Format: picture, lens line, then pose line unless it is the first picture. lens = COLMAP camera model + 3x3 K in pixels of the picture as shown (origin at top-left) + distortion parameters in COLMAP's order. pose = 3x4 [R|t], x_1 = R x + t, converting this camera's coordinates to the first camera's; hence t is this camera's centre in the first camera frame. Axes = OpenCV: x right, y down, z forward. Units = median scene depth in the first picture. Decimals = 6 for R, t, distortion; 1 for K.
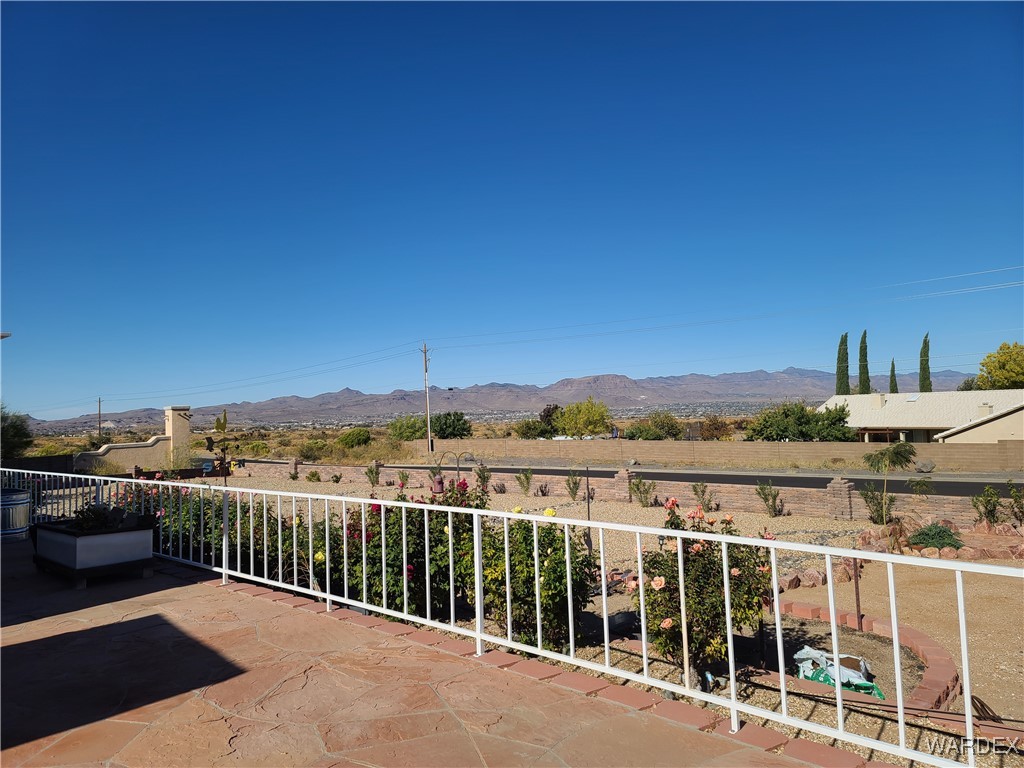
lens RADIAL K [[740.9, 0, 508.8], [0, 740.9, 387.1], [0, 0, 1]] dist [0.060875, -0.011322]
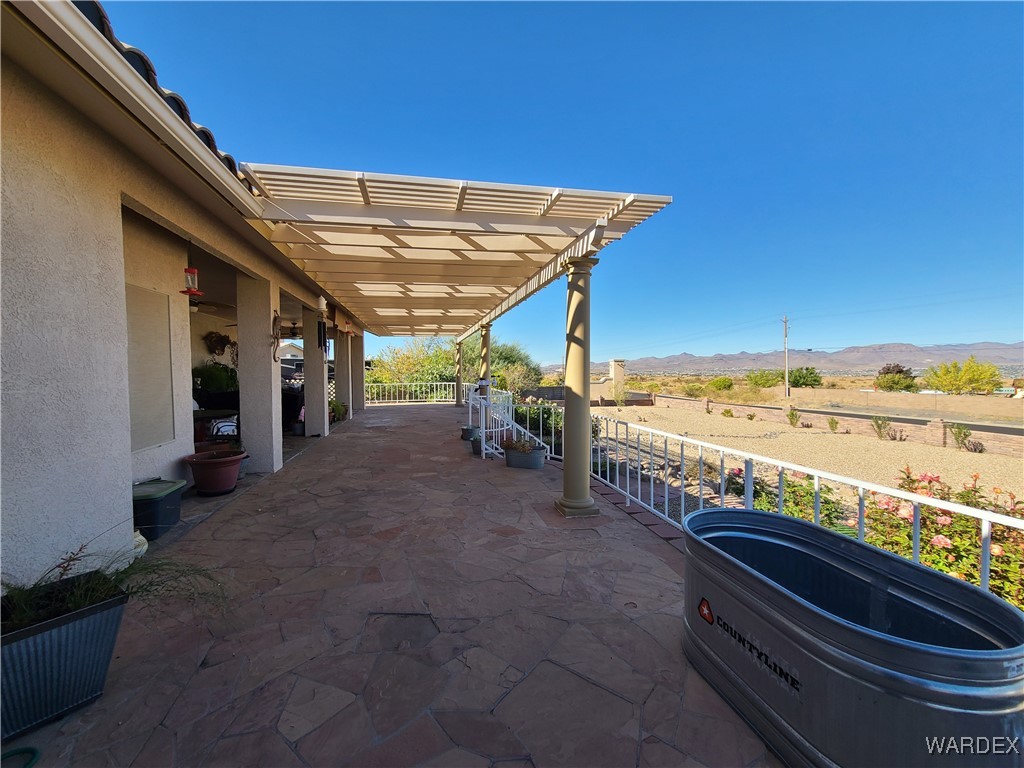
lens RADIAL K [[417.9, 0, 510.2], [0, 417.9, 379.7], [0, 0, 1]] dist [-0.001698, -0.001378]
pose [[0.819998, 0.040793, -0.570910, -0.117894], [-0.002790, 0.997730, 0.067283, 0.009844], [0.572359, -0.053579, 0.818251, 0.136762]]
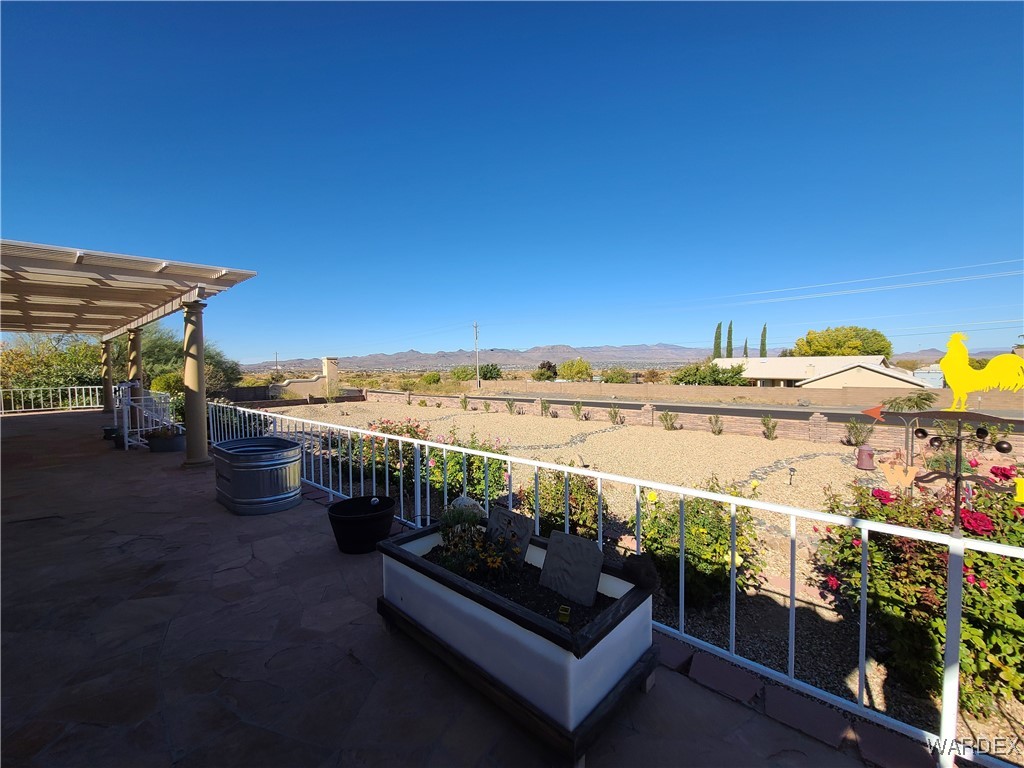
lens RADIAL K [[417.9, 0, 514.7], [0, 417.9, 379.6], [0, 0, 1]] dist [-0.001698, -0.001378]
pose [[0.999456, 0.017915, 0.027705, -0.069619], [-0.019766, 0.997486, 0.068052, 0.005334], [-0.026416, -0.068562, 0.997297, 0.091687]]
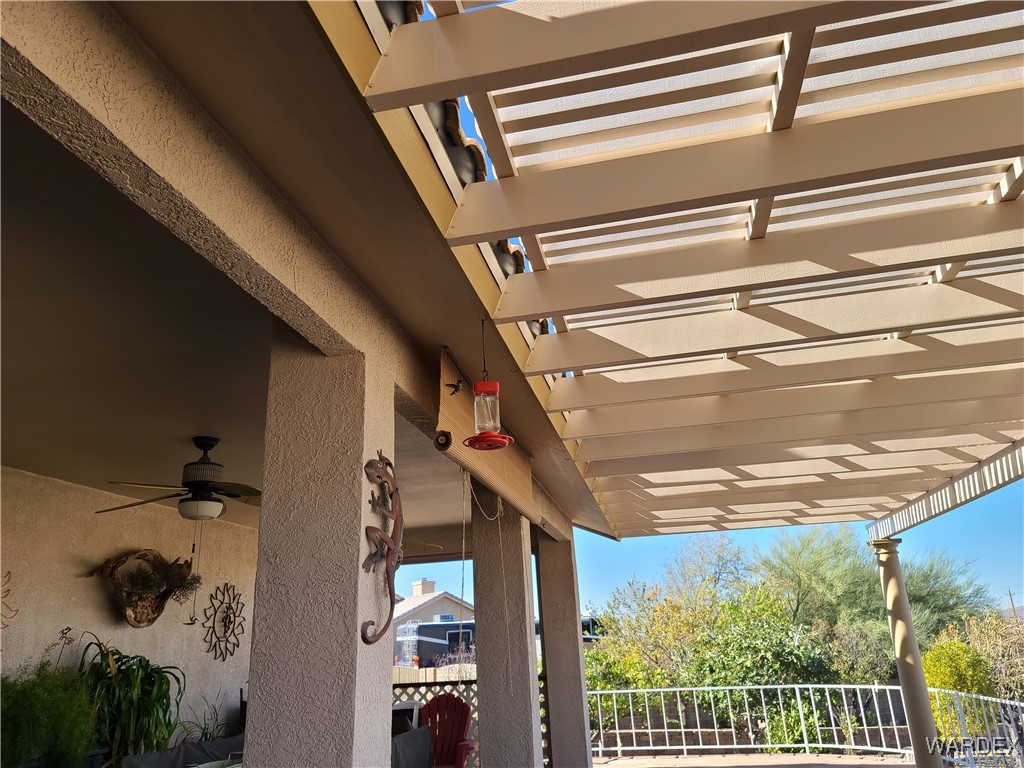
lens RADIAL K [[740.9, 0, 514.7], [0, 740.9, 375.2], [0, 0, 1]] dist [0.060875, -0.011322]
pose [[0.521015, -0.281234, -0.805885, -0.215697], [0.056278, 0.953424, -0.296337, 0.012899], [0.851690, 0.109043, 0.512576, 0.206553]]
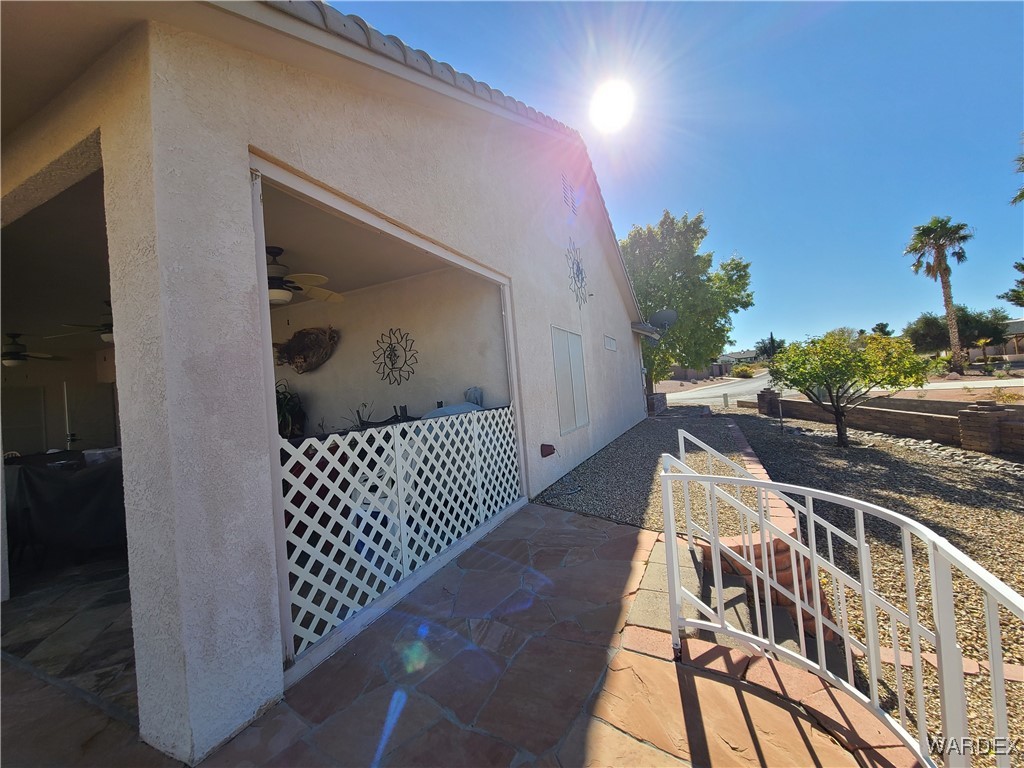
lens RADIAL K [[417.9, 0, 512.6], [0, 417.9, 386.9], [0, 0, 1]] dist [-0.001698, -0.001378]
pose [[-0.940000, 0.117864, -0.320170, -0.362905], [0.130837, 0.991217, -0.019233, 0.024833], [0.315091, -0.059969, -0.947165, 0.340474]]
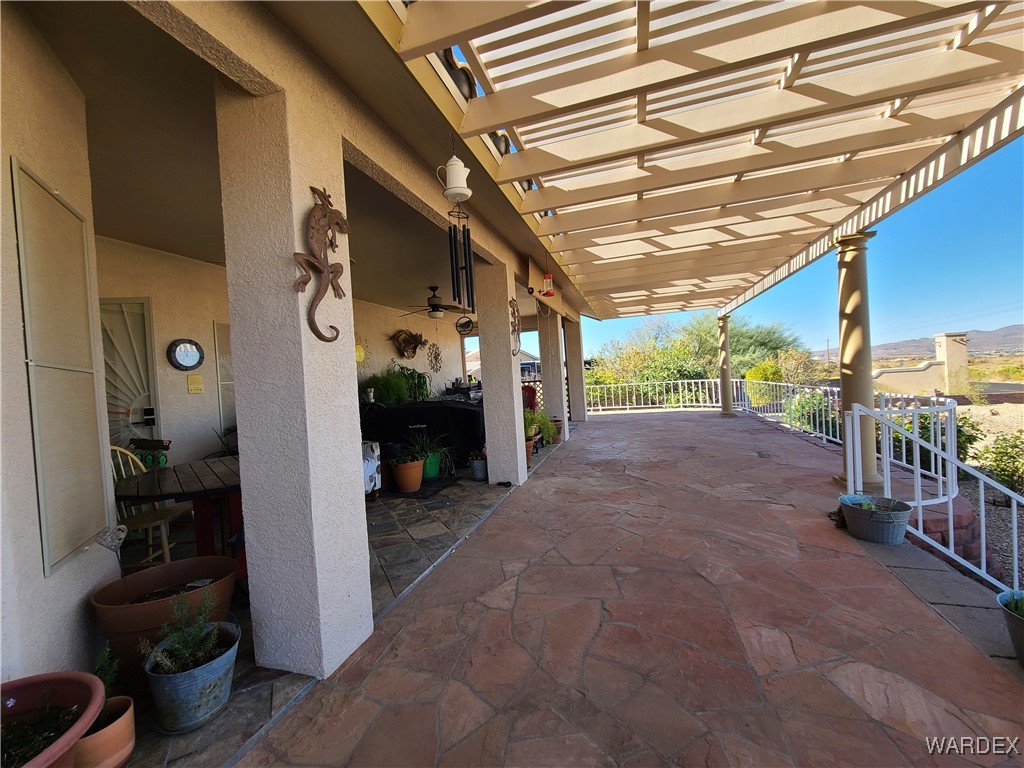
lens RADIAL K [[417.9, 0, 510.9], [0, 417.9, 381.5], [0, 0, 1]] dist [-0.001698, -0.001378]
pose [[0.435789, 0.014699, -0.899929, -0.183857], [0.076783, 0.995614, 0.053444, 0.015172], [0.896768, -0.092390, 0.432749, 0.185259]]
